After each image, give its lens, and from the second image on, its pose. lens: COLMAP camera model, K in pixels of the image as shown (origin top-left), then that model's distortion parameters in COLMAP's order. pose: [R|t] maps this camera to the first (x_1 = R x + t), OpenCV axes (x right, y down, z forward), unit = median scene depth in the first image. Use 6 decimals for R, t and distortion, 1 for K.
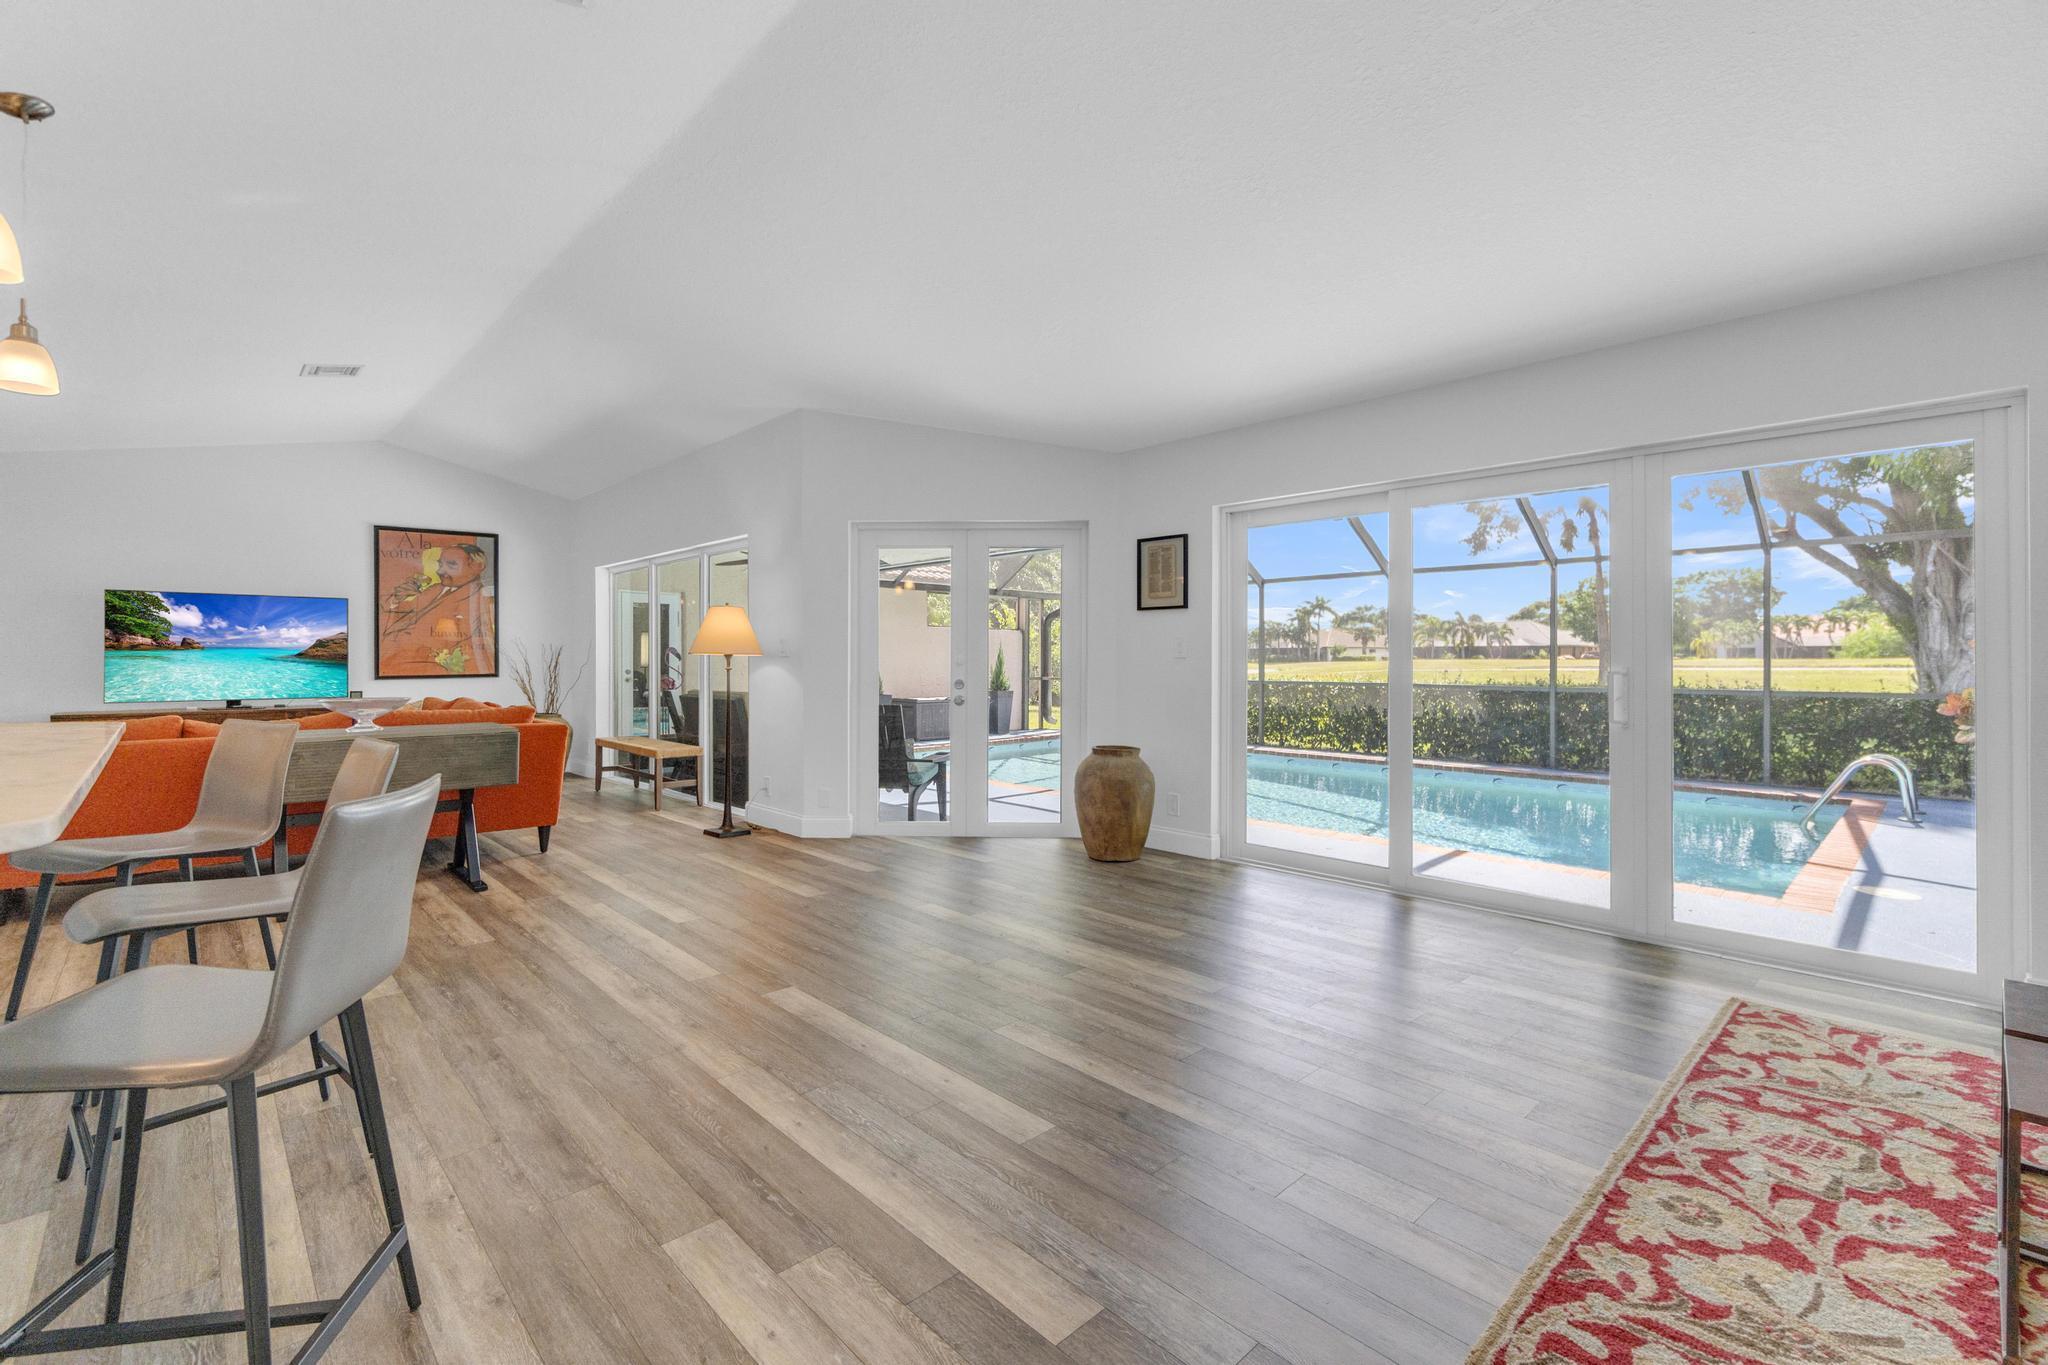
lens RADIAL K [[900.0, 0, 990.2], [0, 900.0, 652.2], [0, 0, 1]] dist [-0.004089, -0.000024]
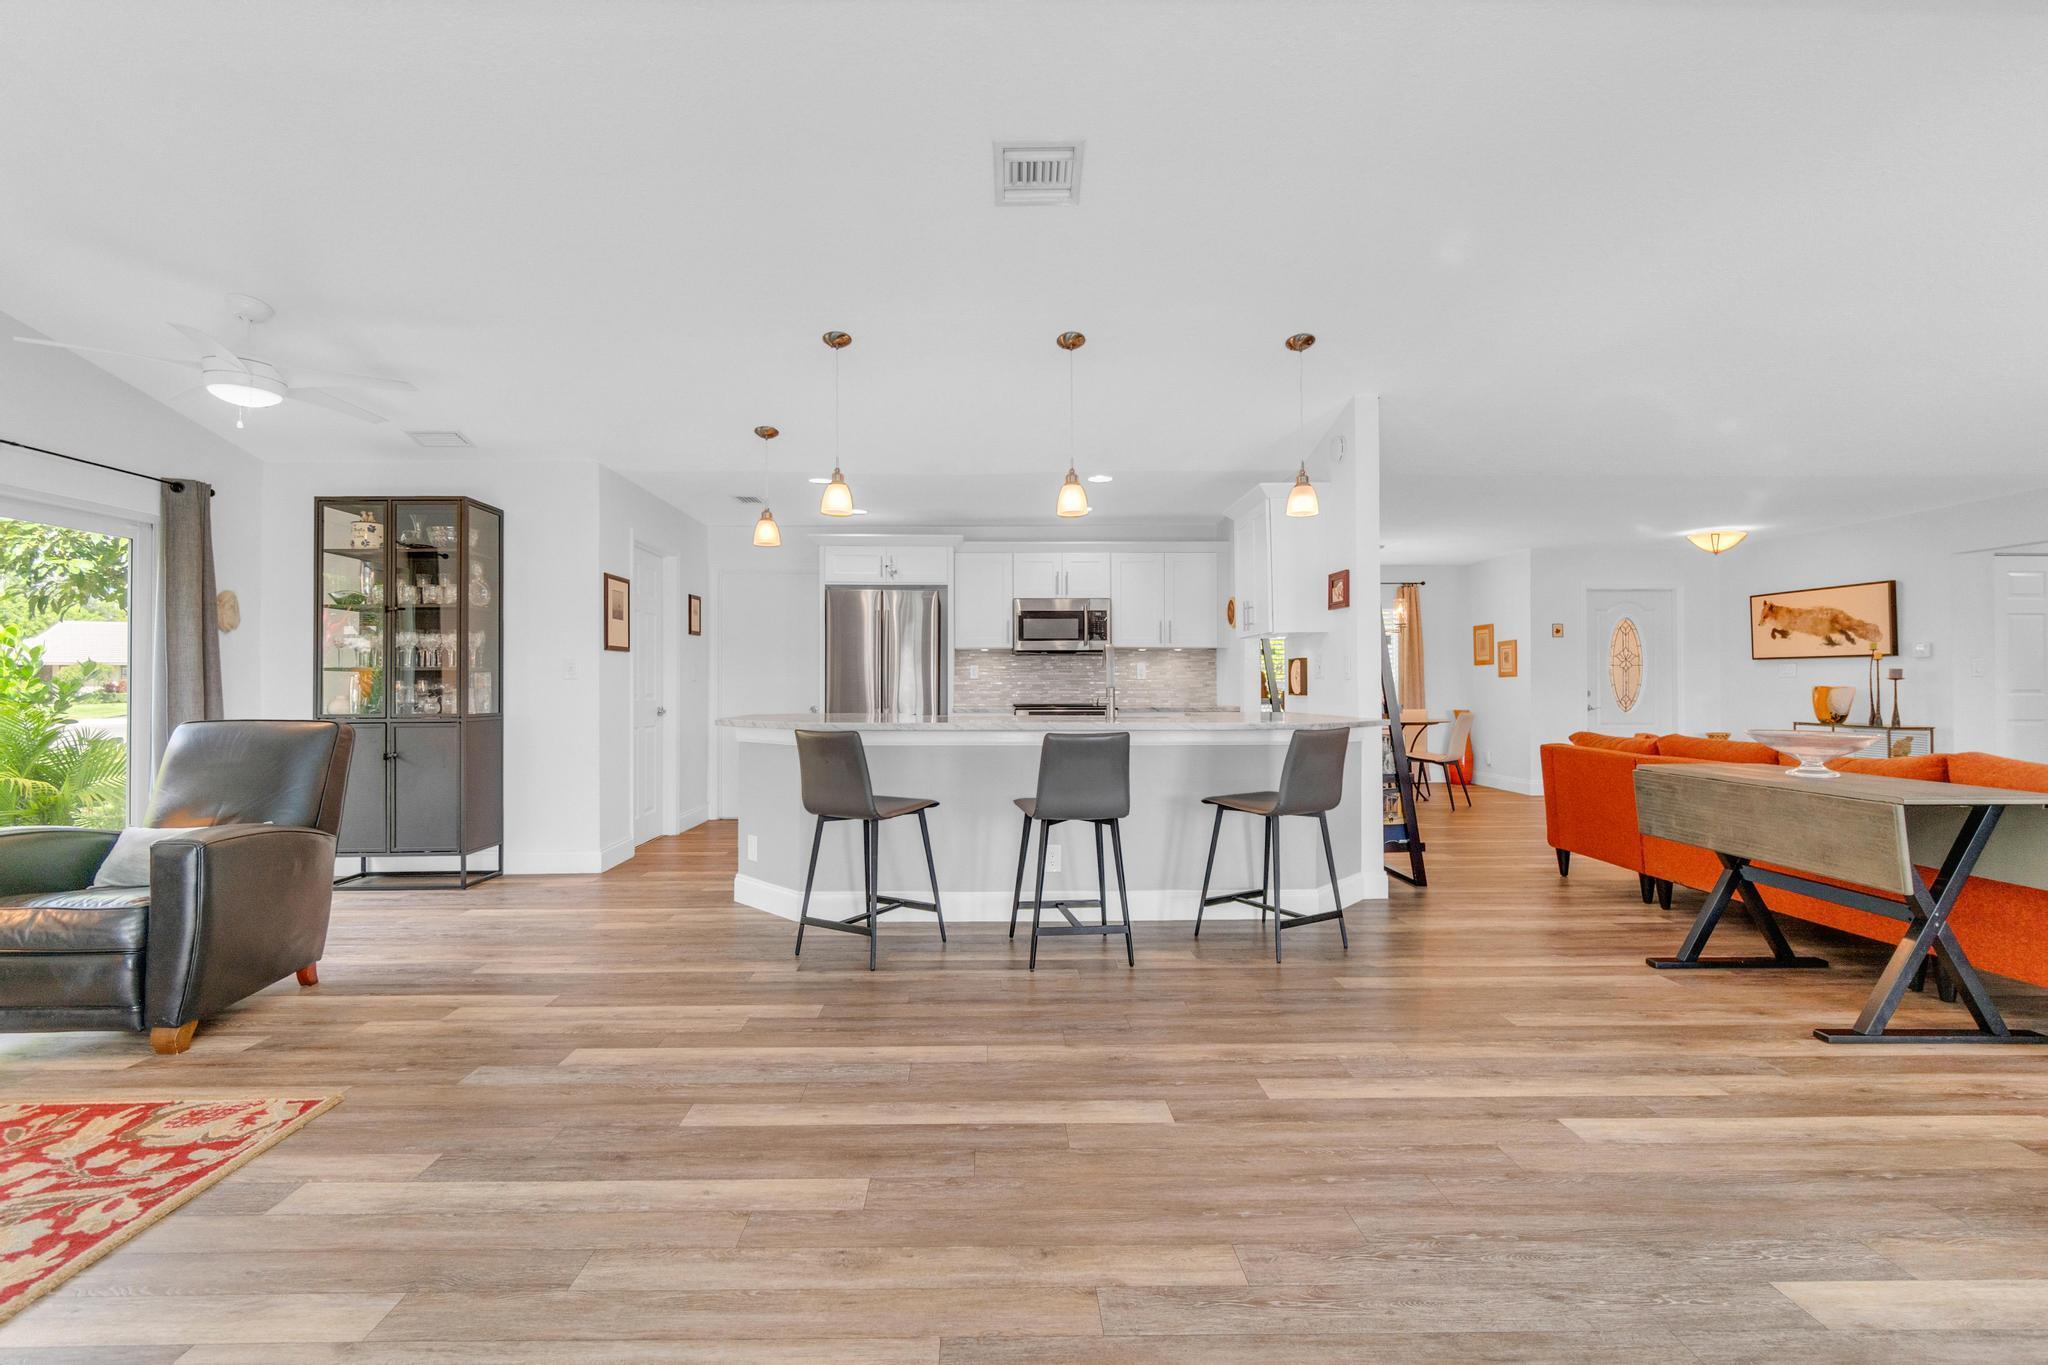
lens RADIAL K [[914.0, 0, 1001.1], [0, 914.0, 672.0], [0, 0, 1]] dist [-0.002077, -0.000256]
pose [[-0.659444, -0.008822, -0.751702, 0.193379], [0.006298, 0.999831, -0.017258, 0.006395], [0.751727, -0.016115, -0.659277, 0.613328]]
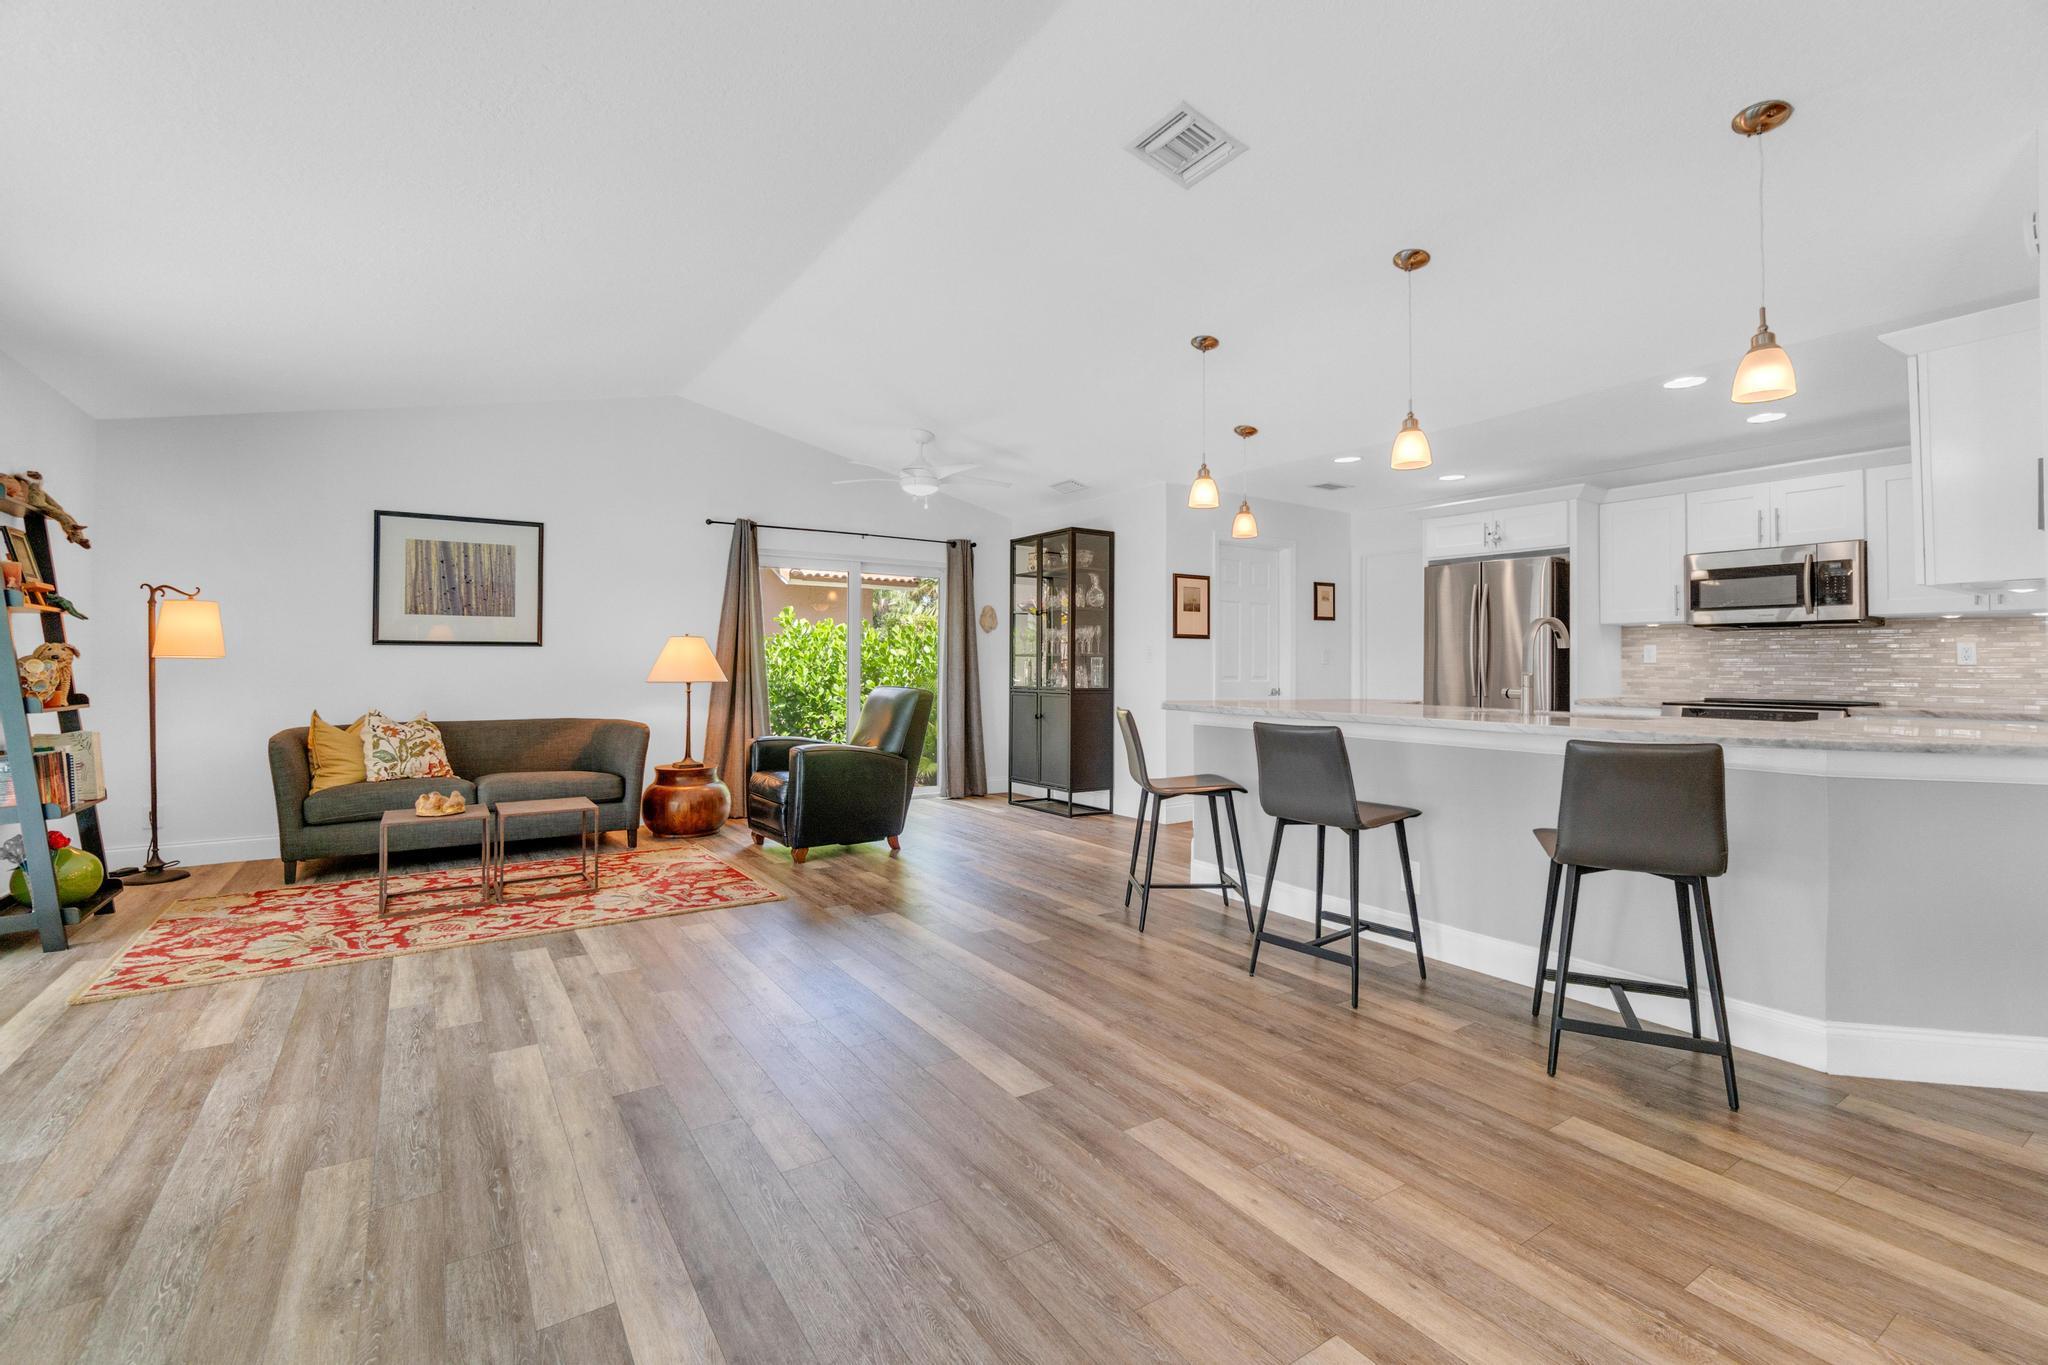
lens RADIAL K [[896.7, 0, 1006.8], [0, 896.7, 643.2], [0, 0, 1]] dist [-0.001383, -0.000074]
pose [[-0.987669, -0.002112, 0.156540, -0.145933], [-0.006933, 0.999518, -0.030259, 0.006211], [-0.156401, -0.030972, -0.987208, 0.772576]]
